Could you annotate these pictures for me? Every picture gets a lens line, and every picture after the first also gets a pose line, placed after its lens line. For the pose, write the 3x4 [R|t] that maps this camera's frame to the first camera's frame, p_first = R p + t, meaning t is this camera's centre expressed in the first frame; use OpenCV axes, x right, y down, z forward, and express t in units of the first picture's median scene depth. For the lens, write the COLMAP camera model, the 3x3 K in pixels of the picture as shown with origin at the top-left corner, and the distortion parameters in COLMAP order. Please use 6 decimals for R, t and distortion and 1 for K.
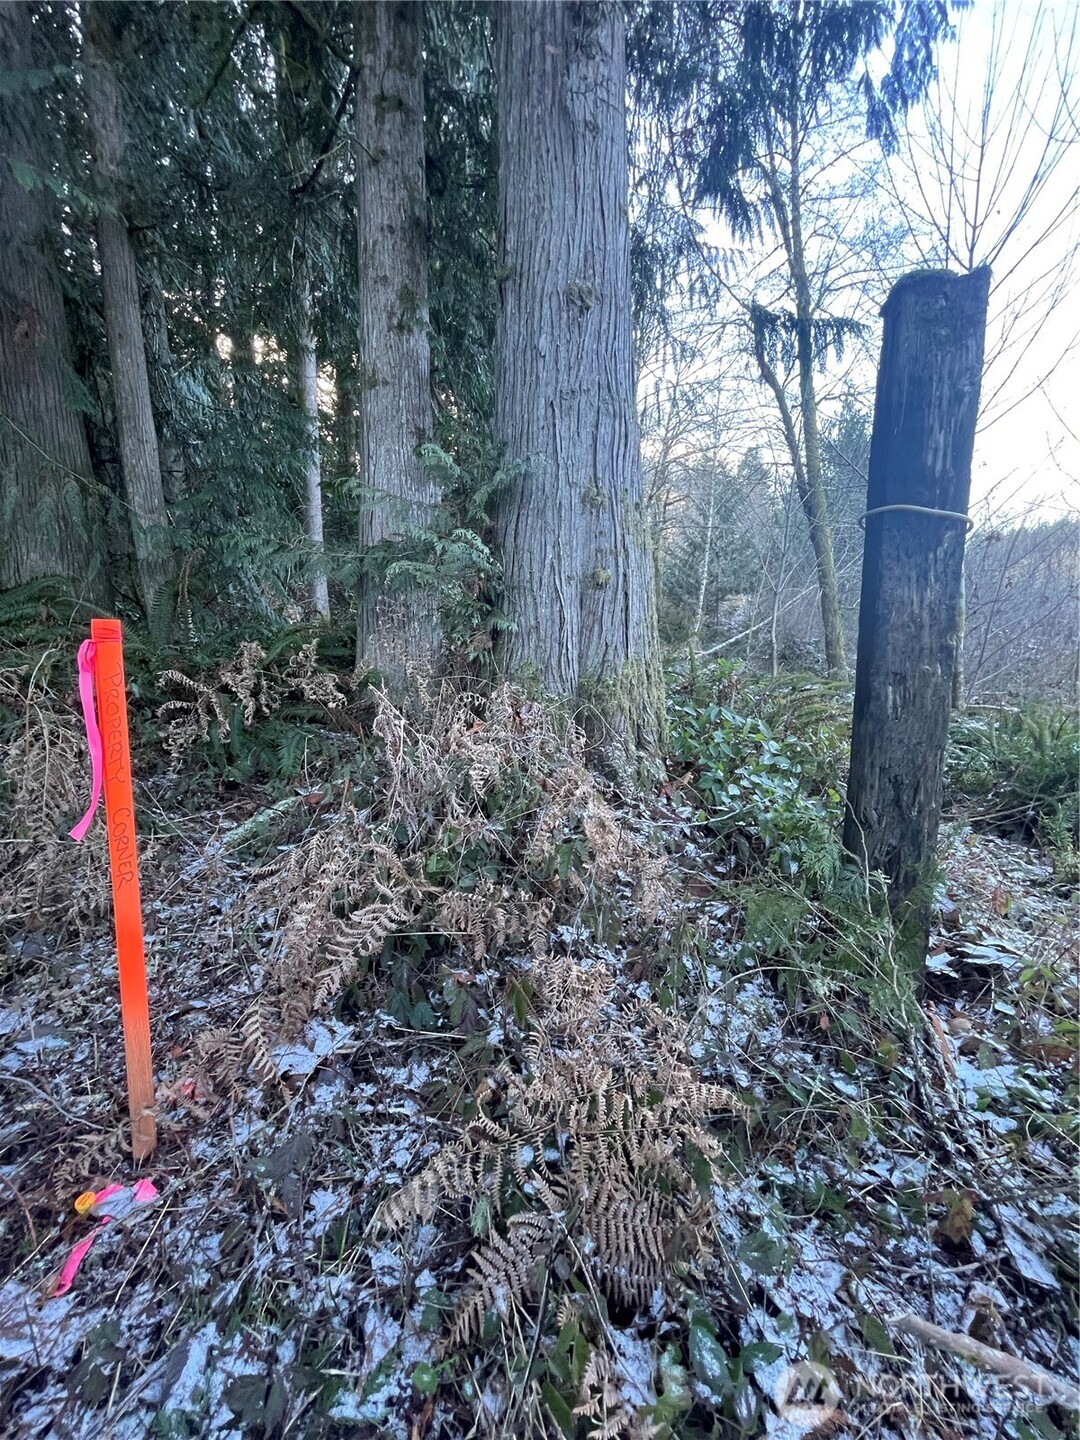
lens RADIAL K [[580.2, 0, 550.6], [0, 580.2, 724.1], [0, 0, 1]] dist [0.001219, -0.000341]
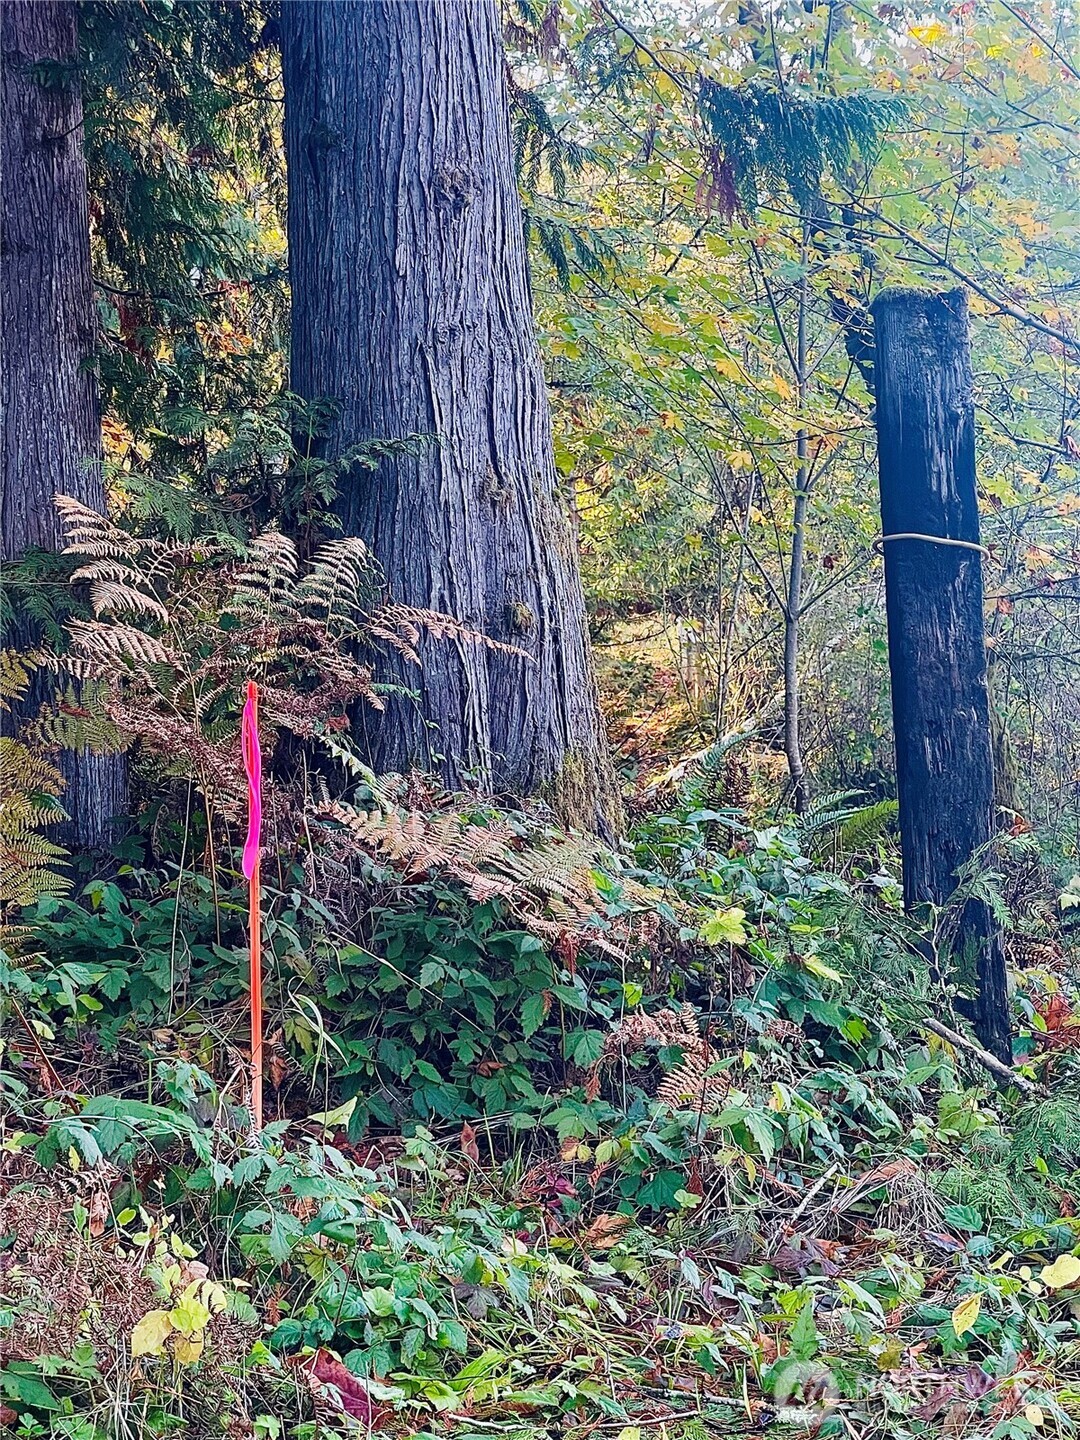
lens RADIAL K [[2732.9, 0, 538.5], [0, 2732.9, 719.4], [0, 0, 1]] dist [0.263568, 0.000000]
pose [[0.964599, -0.041463, 0.260443, -0.664324], [0.089708, 0.980260, -0.176192, 0.373388], [-0.247996, 0.193318, 0.949277, -1.766222]]
